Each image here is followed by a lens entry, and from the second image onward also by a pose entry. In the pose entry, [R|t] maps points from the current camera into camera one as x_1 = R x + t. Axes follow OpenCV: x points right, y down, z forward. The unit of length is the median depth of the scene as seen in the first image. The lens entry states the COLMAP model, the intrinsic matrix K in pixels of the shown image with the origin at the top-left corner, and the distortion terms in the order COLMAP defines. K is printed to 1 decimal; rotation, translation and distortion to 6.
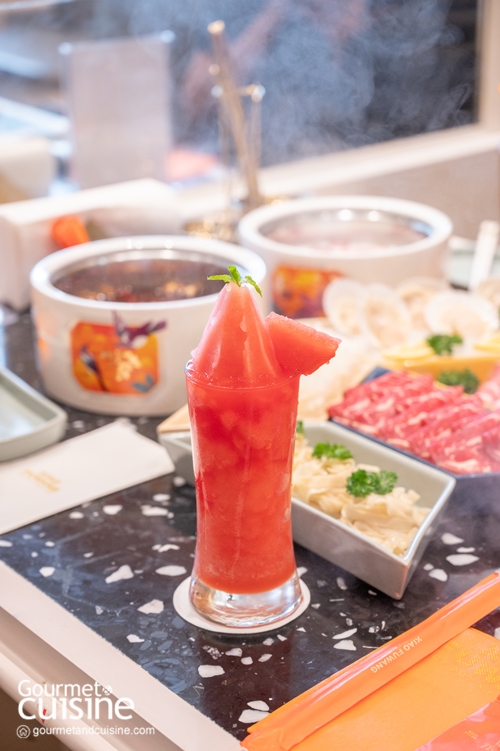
lens RADIAL K [[1365.3, 0, 249.5], [0, 1365.3, 377.6], [0, 0, 1]] dist [-0.083050, 0.000000]
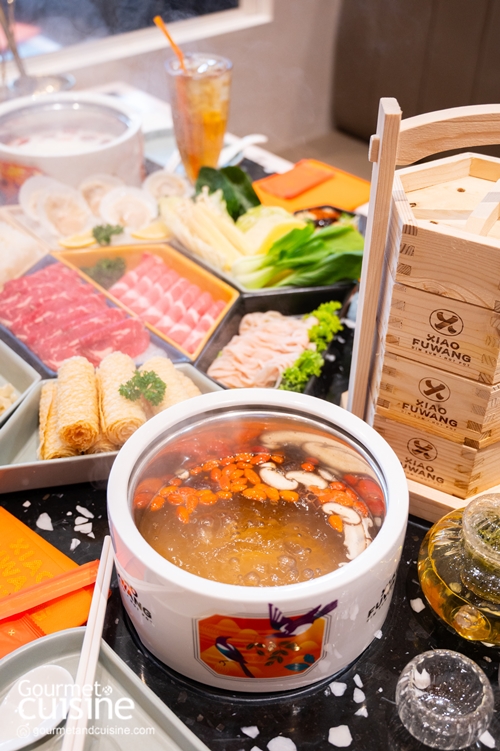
lens RADIAL K [[885.4, 0, 245.6], [0, 885.4, 373.5], [0, 0, 1]] dist [0.025973, 0.000000]
pose [[0.999431, 0.000352, 0.033722, 0.278845], [-0.009473, 0.962616, 0.270704, -0.143704], [-0.032366, -0.270869, 0.962072, 0.165558]]
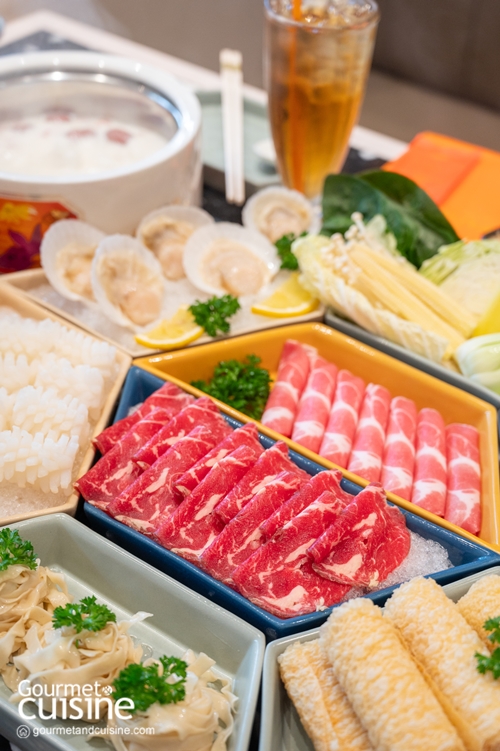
lens RADIAL K [[1241.6, 0, 249.2], [0, 1241.6, 399.6], [0, 0, 1]] dist [-0.028488, 0.000000]
pose [[0.969710, -0.114253, 0.215889, 0.010568], [0.042578, 0.949393, 0.311191, -0.215687], [-0.240518, -0.292573, 0.925501, 0.404853]]
